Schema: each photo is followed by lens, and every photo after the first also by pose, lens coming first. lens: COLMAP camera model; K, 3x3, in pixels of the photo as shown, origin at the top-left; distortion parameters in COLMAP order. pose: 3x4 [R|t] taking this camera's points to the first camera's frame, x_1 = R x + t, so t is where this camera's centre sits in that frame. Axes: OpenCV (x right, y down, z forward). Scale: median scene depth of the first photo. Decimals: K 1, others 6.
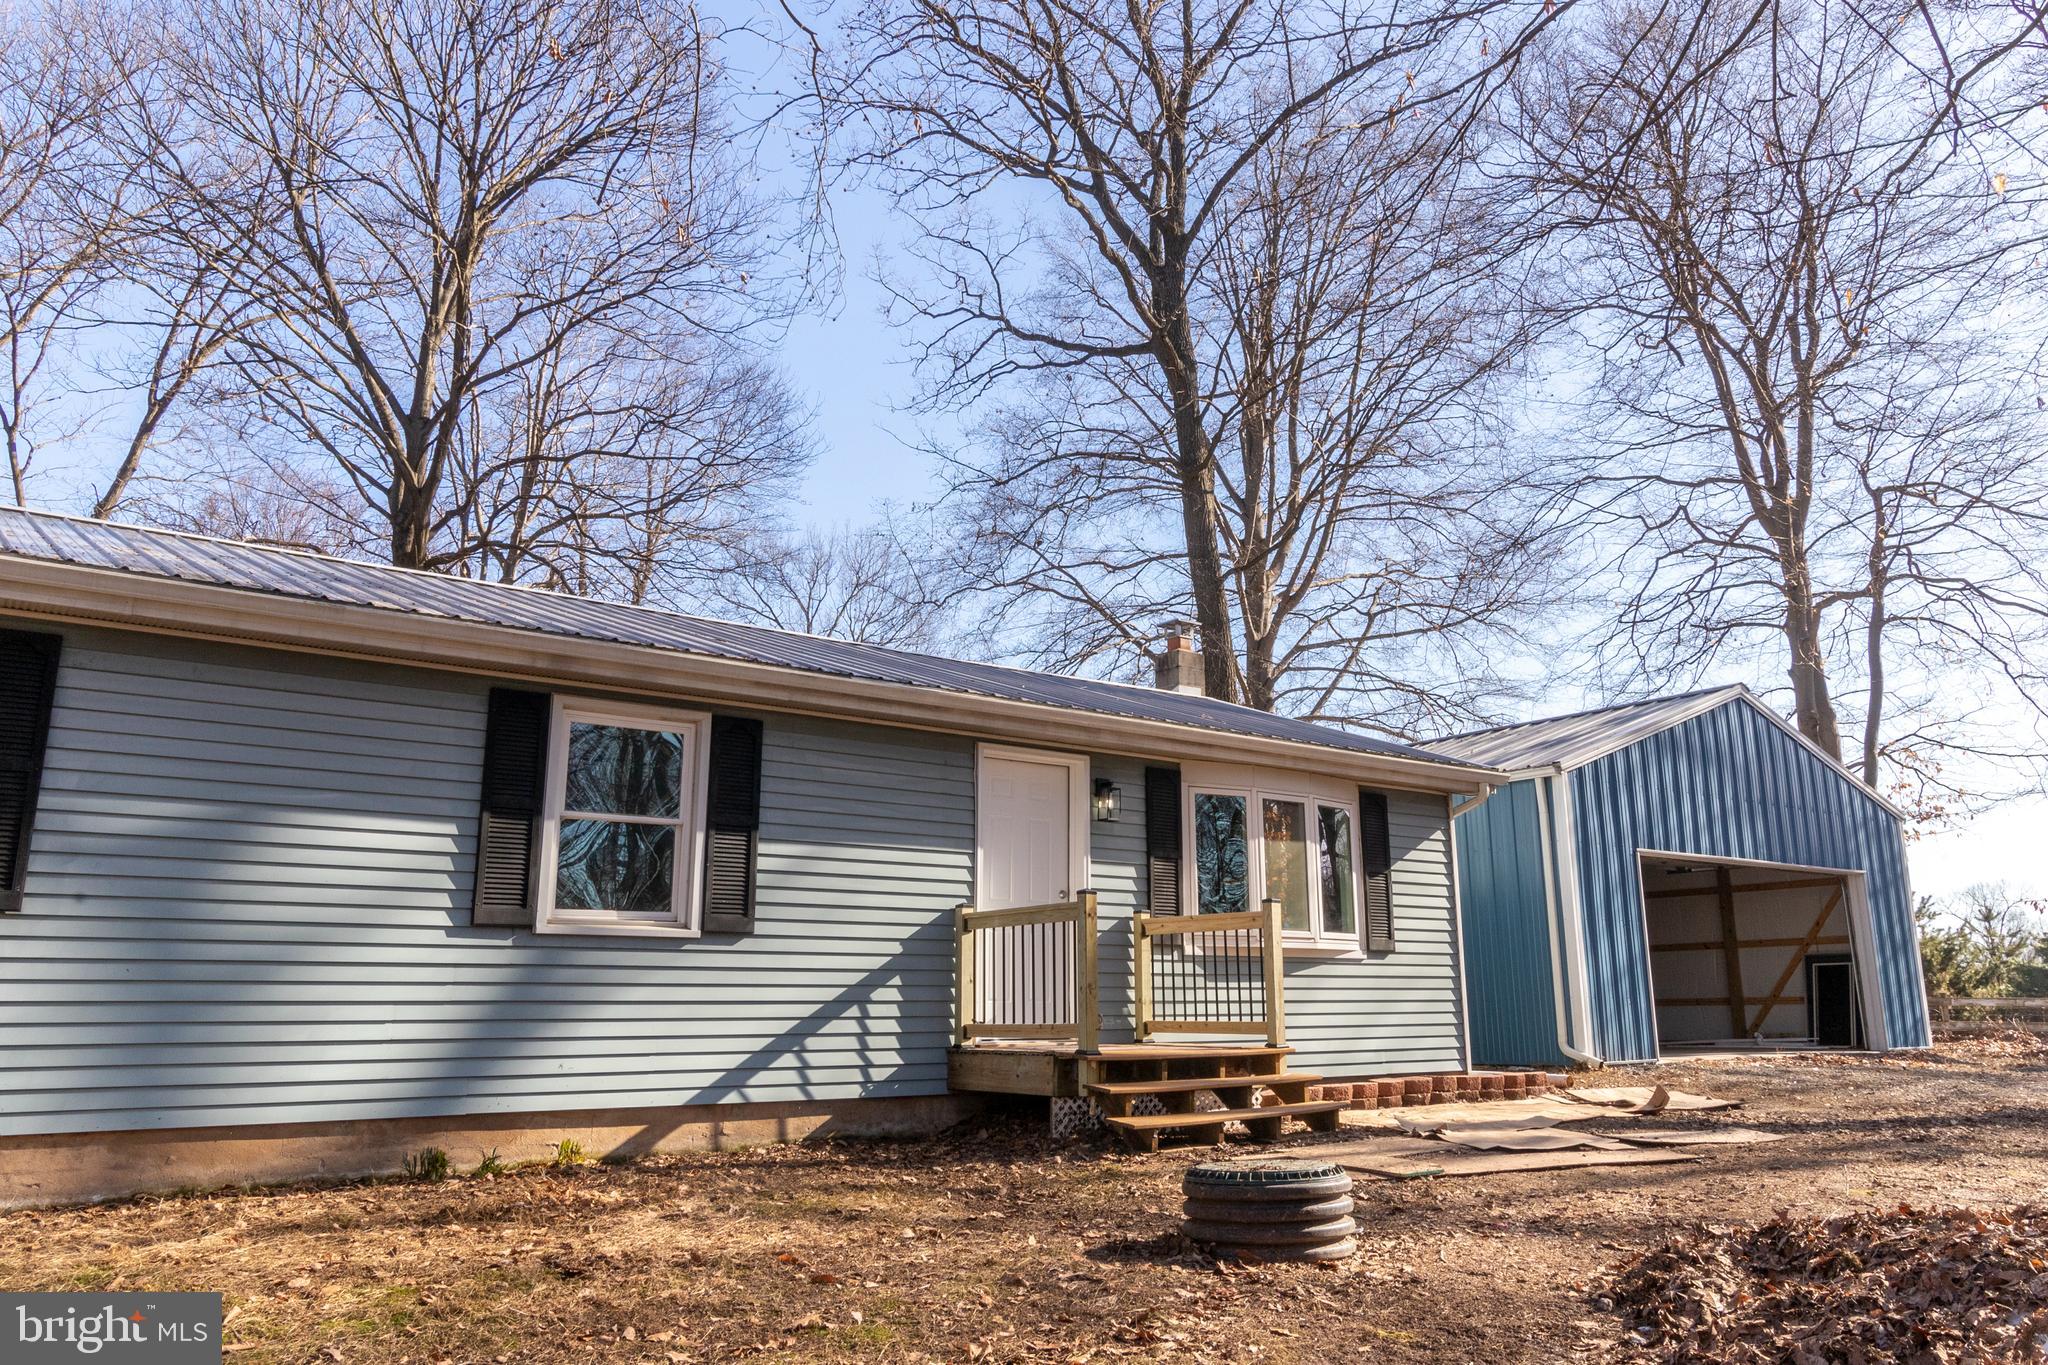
lens RADIAL K [[1459.8, 0, 1024.0], [0, 1459.8, 682.5], [0, 0, 1]] dist [0.001199, -0.001257]
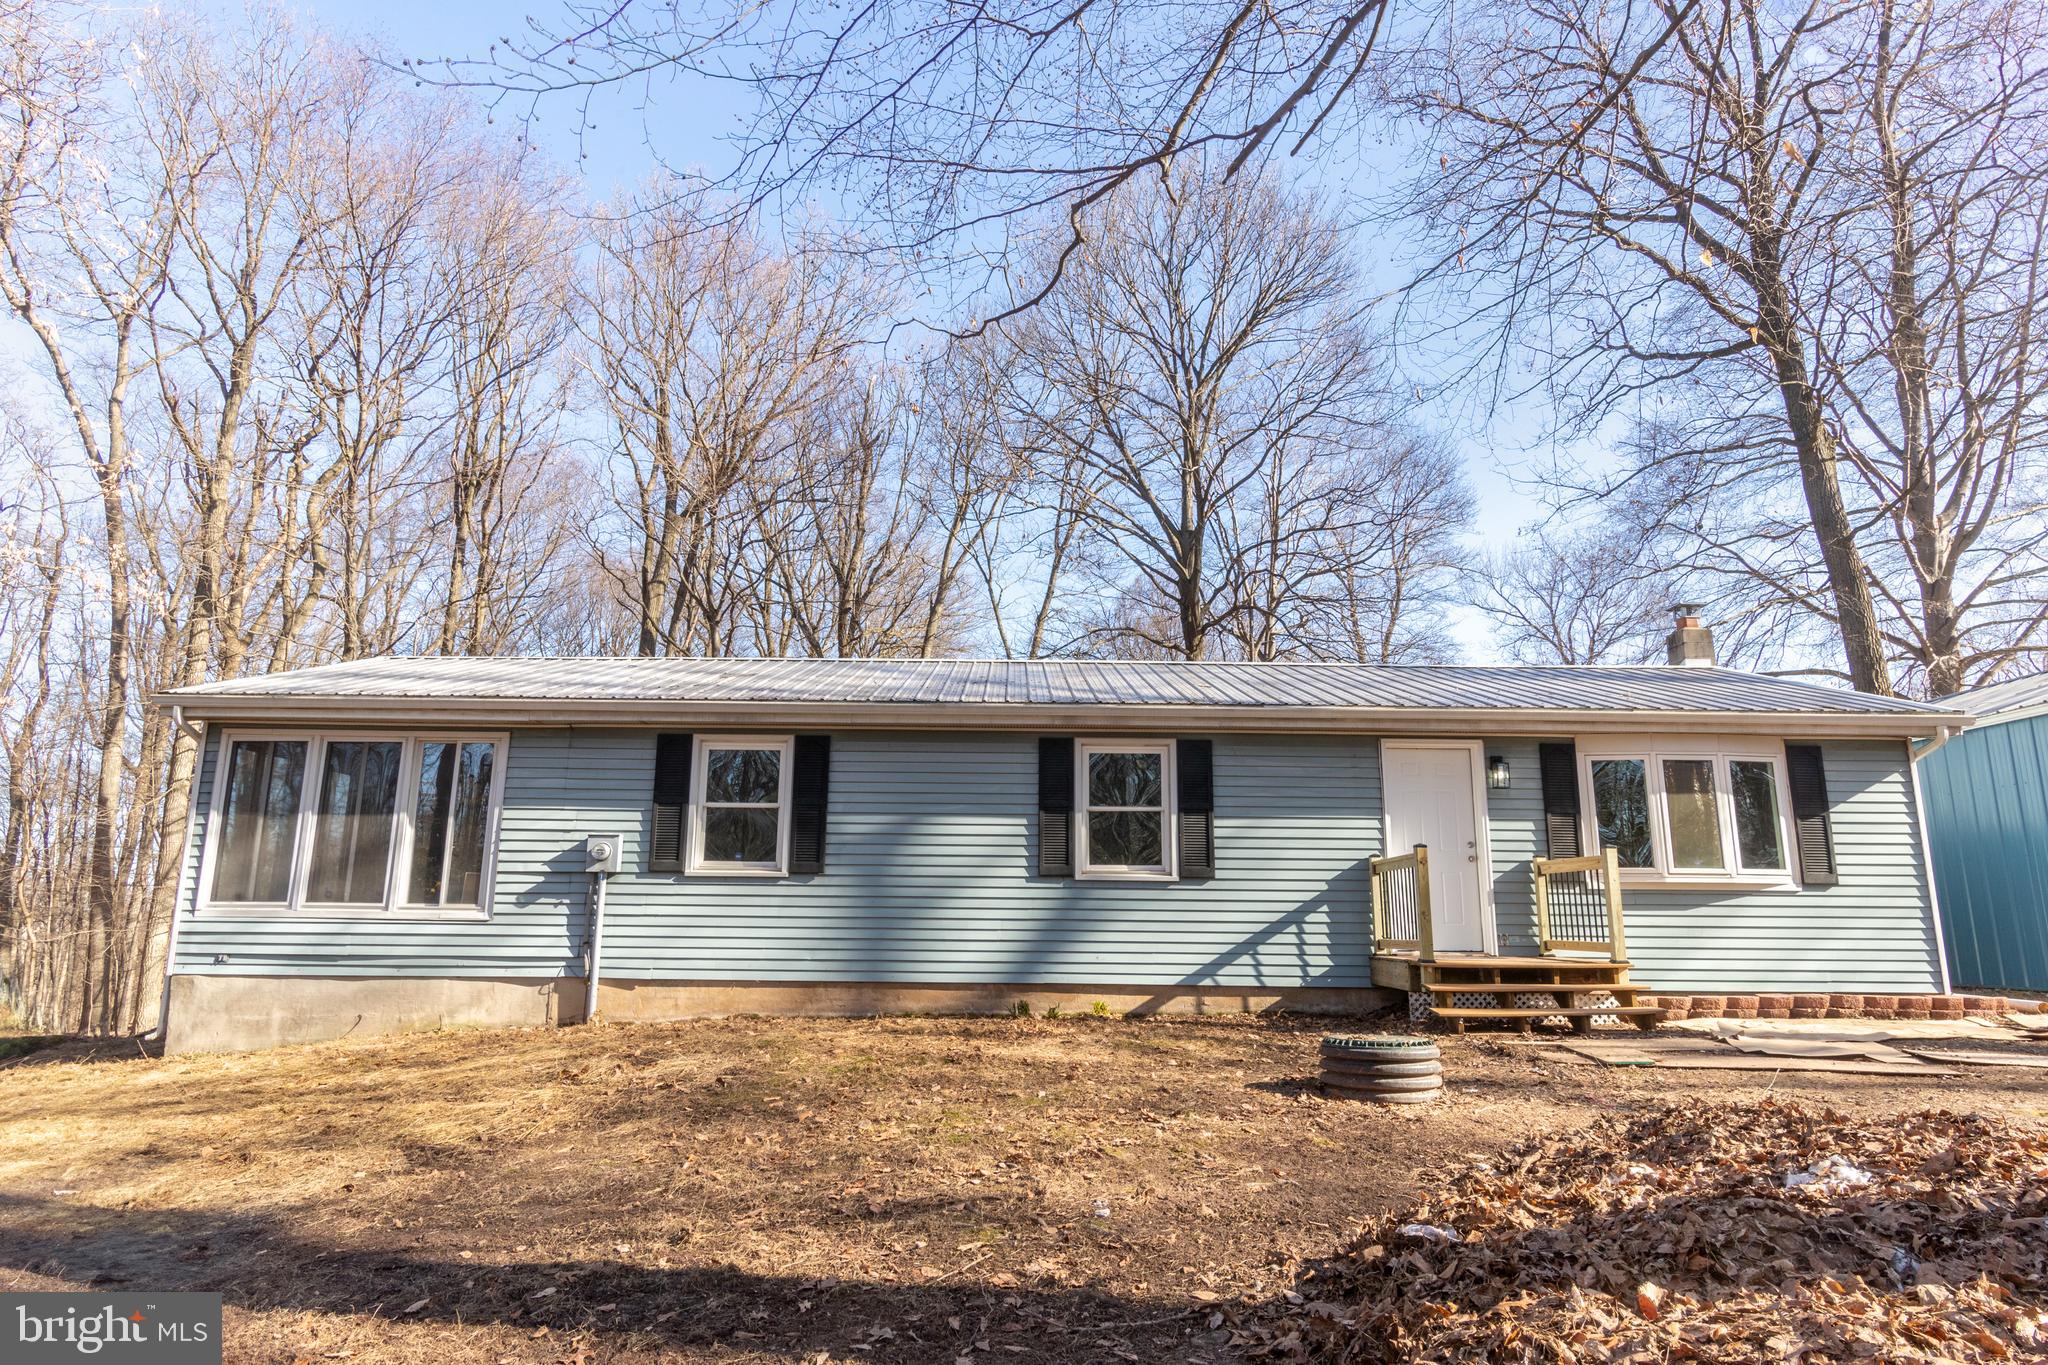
lens RADIAL K [[1081.4, 0, 1022.7], [0, 1081.4, 727.5], [0, 0, 1]] dist [-0.000823, -0.000603]
pose [[0.803934, -0.092078, -0.587548, 0.317344], [0.115446, 0.993311, 0.002295, -0.012226], [0.583406, -0.069675, 0.809186, -0.036239]]
